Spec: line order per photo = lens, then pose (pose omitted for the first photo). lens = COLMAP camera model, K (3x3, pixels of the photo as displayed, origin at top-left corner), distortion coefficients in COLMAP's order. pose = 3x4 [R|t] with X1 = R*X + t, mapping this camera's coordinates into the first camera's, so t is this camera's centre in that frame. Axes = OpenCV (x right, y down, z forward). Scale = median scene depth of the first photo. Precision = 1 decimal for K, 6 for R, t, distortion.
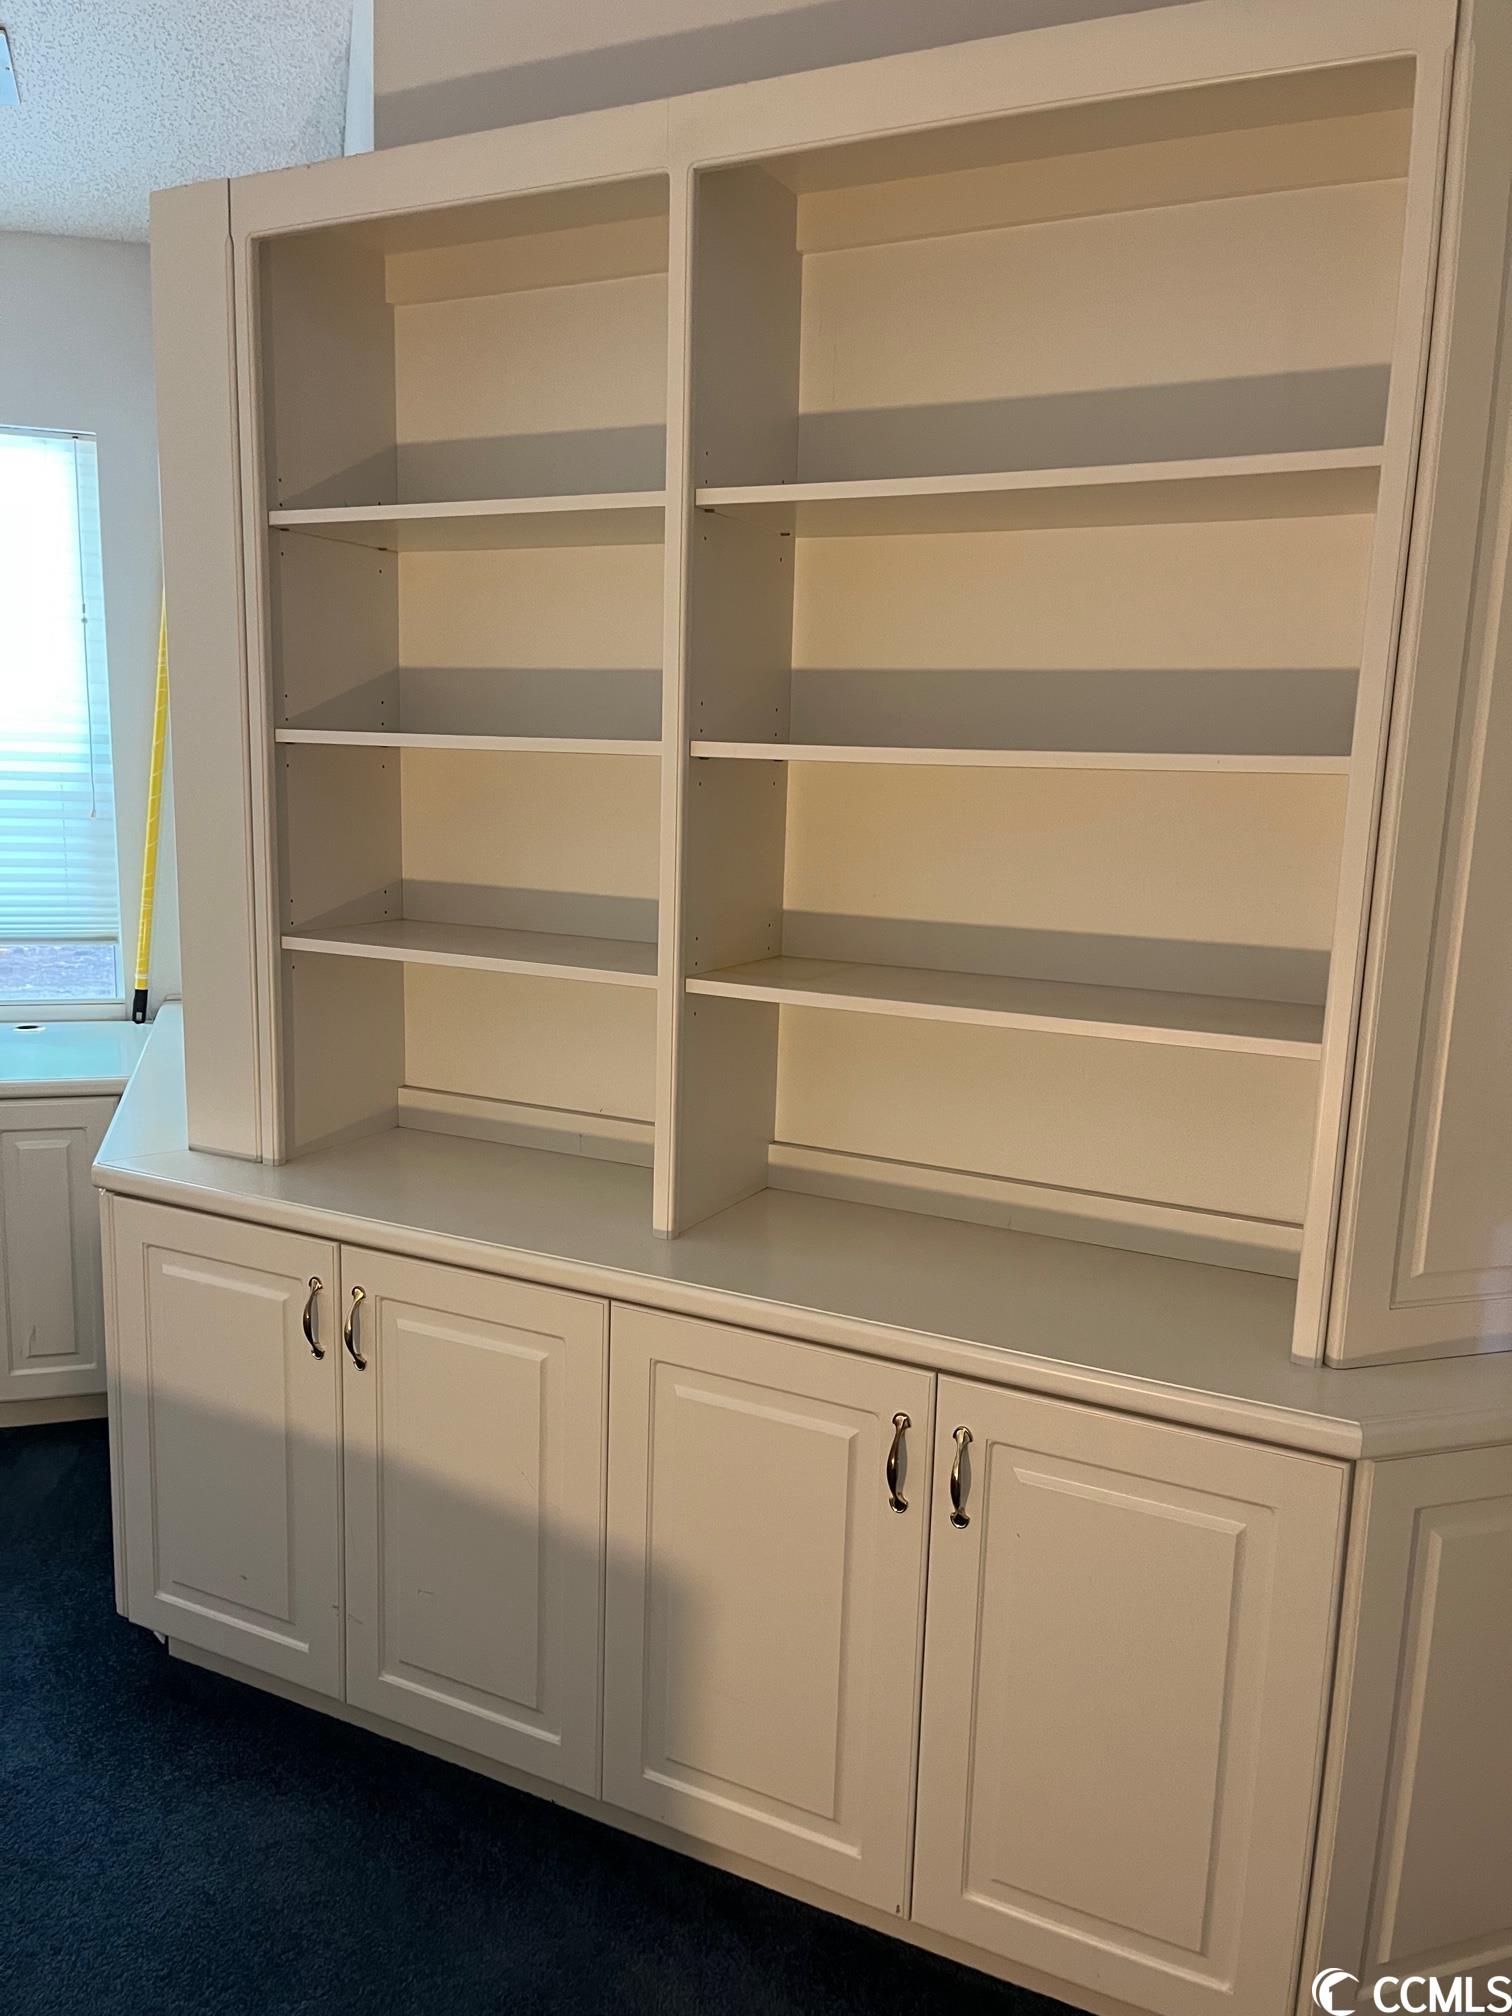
lens RADIAL K [[1517.3, 0, 756.0], [0, 1517.3, 1008.0], [0, 0, 1]] dist [0.046128, -0.057847]
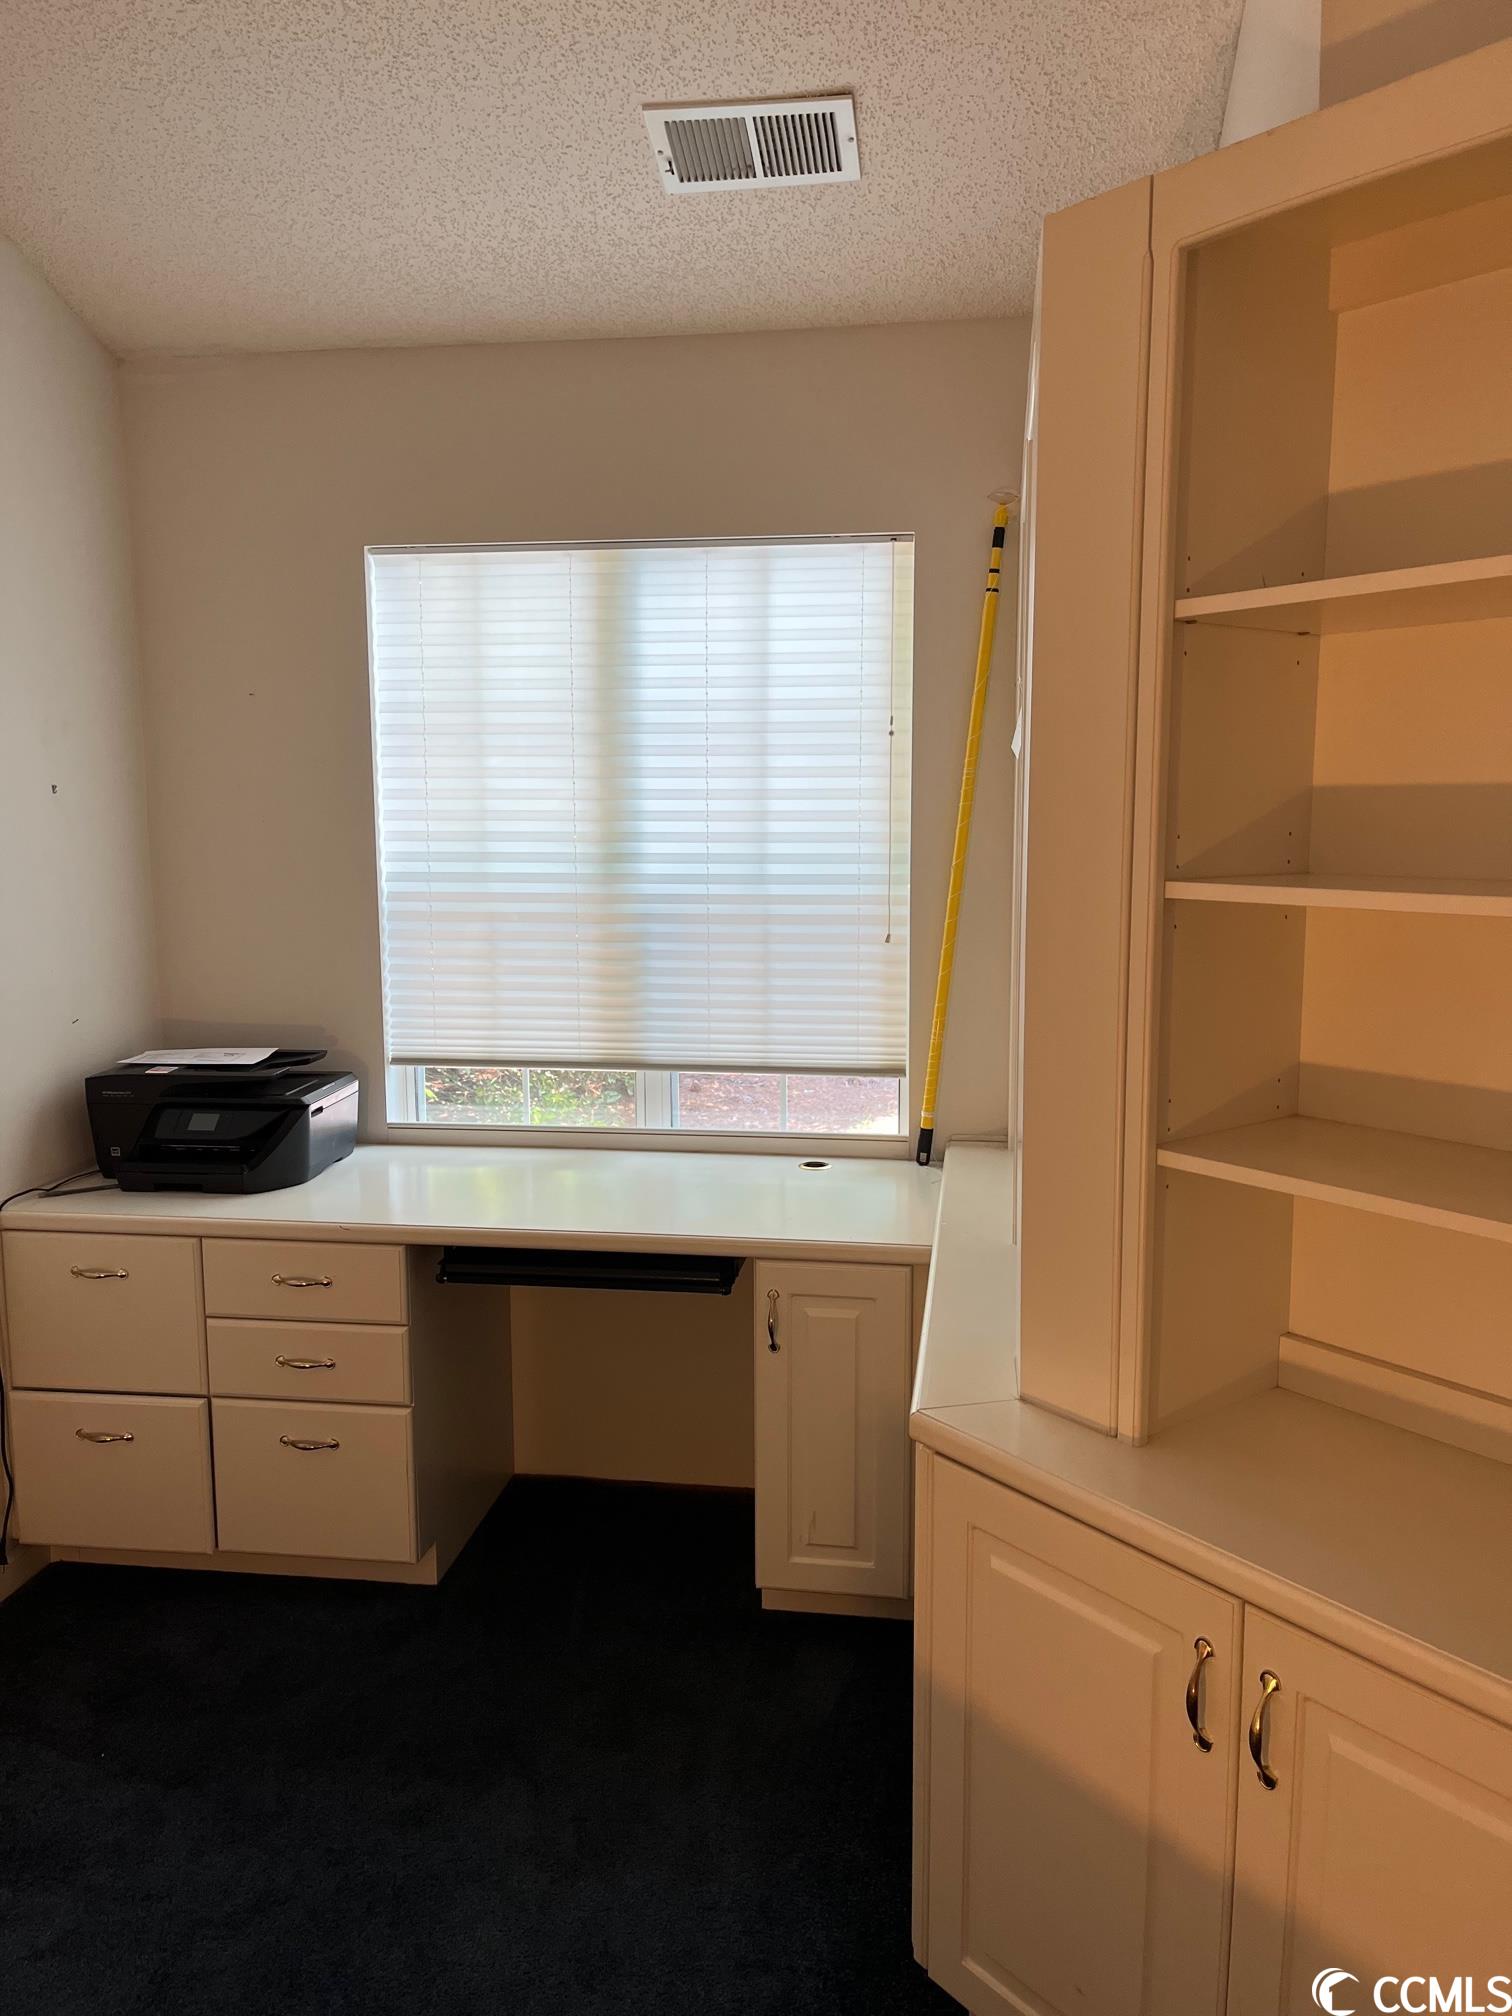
lens RADIAL K [[1511.6, 0, 821.4], [0, 1511.6, 1017.7], [0, 0, 1]] dist [0.025293, -0.002139]
pose [[0.914688, 0.027869, -0.403200, -0.153174], [-0.042465, 0.998725, -0.027302, -0.081089], [0.401925, 0.042094, 0.914705, 0.224195]]
